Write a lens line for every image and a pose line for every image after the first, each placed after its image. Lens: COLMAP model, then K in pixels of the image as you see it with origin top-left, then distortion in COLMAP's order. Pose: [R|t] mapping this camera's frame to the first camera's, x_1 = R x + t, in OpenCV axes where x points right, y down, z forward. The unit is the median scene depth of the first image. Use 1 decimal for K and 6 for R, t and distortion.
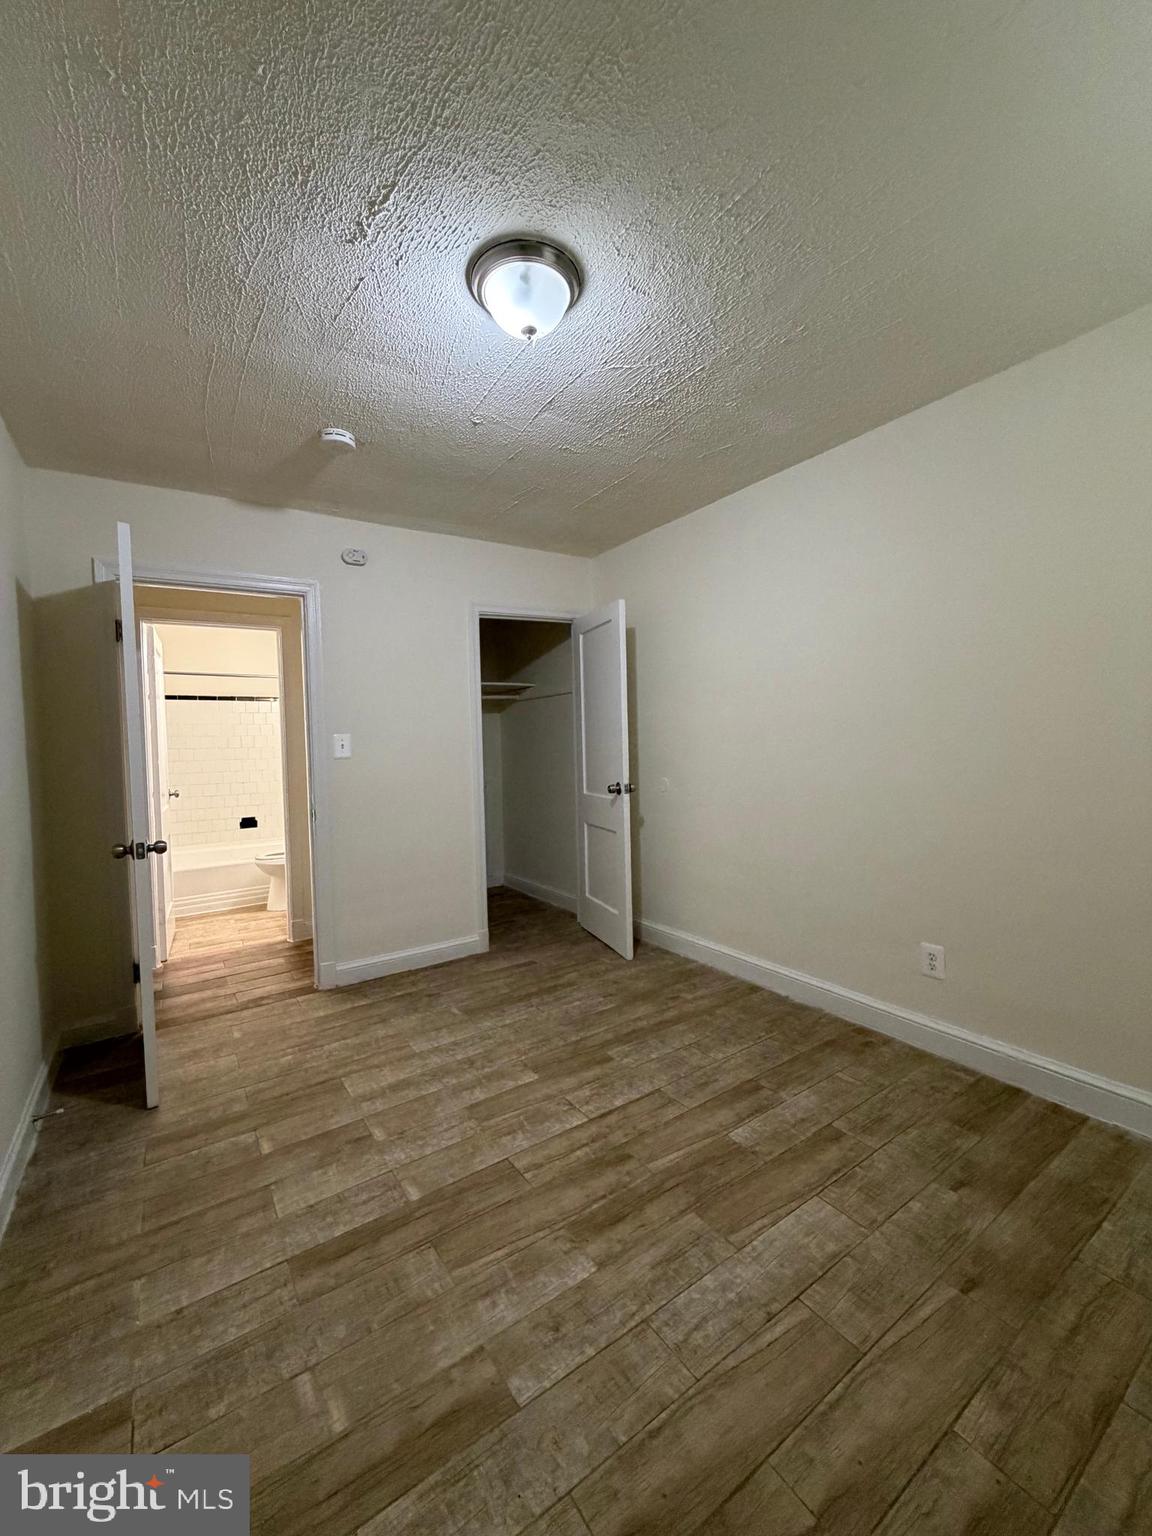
lens RADIAL K [[614.3, 0, 573.1], [0, 614.3, 761.8], [0, 0, 1]] dist [-0.000188, 0.000358]
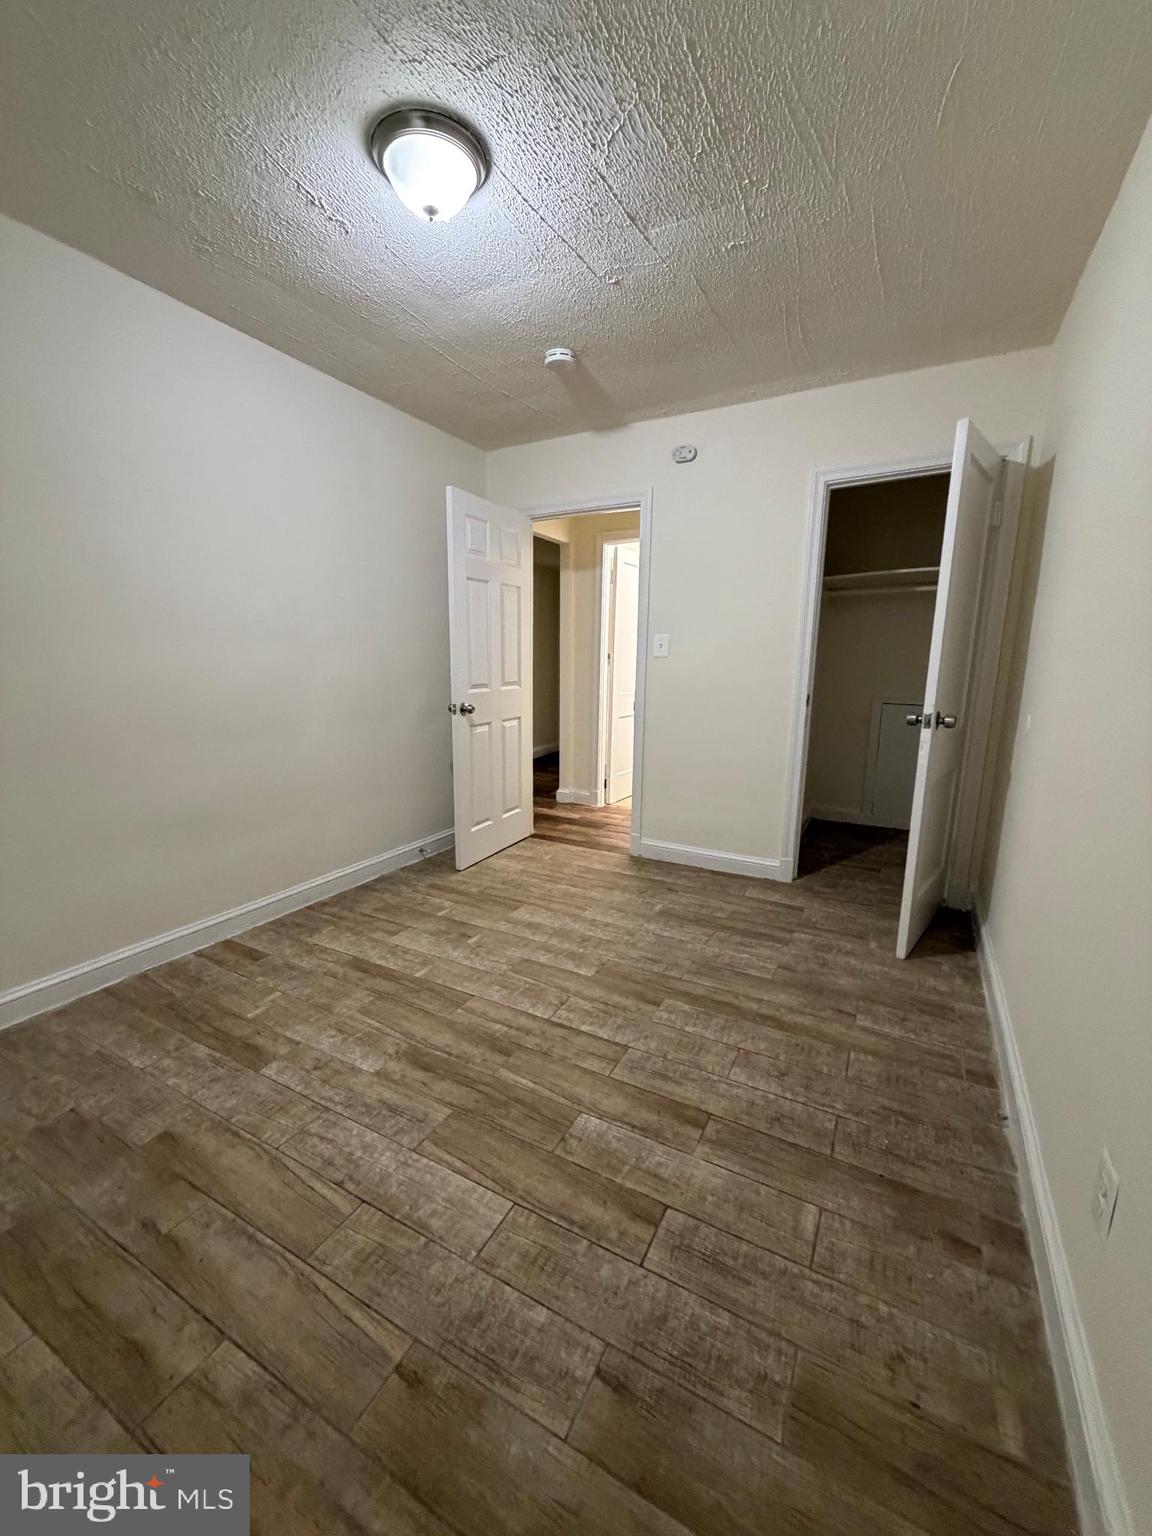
lens RADIAL K [[614.3, 0, 577.4], [0, 614.3, 762.0], [0, 0, 1]] dist [-0.000188, 0.000358]
pose [[0.462814, 0.189065, -0.866059, 0.904486], [-0.050471, 0.981026, 0.187192, -0.033579], [0.885018, -0.042924, 0.463574, 0.622141]]
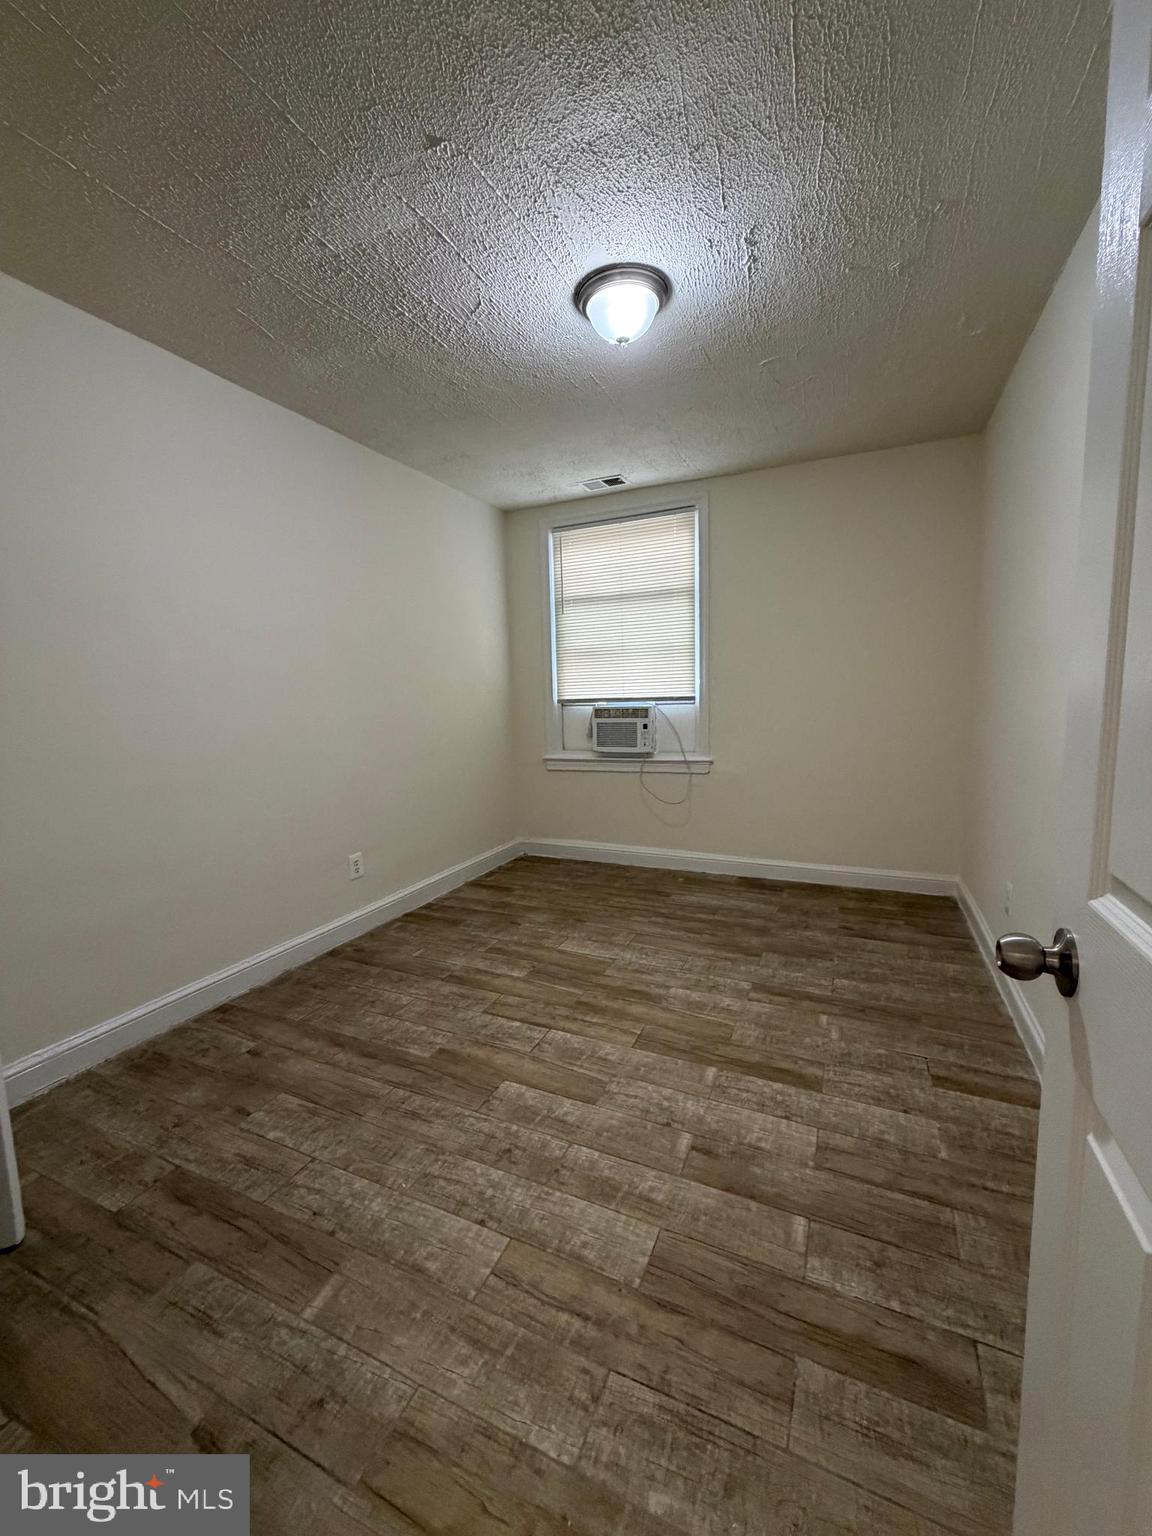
lens RADIAL K [[614.3, 0, 582.1], [0, 614.3, 761.2], [0, 0, 1]] dist [-0.000188, 0.000358]
pose [[-0.527276, -0.055123, 0.847904, -0.960016], [0.065926, 0.992231, 0.105503, -0.005703], [-0.847132, 0.111528, -0.519546, 1.555073]]
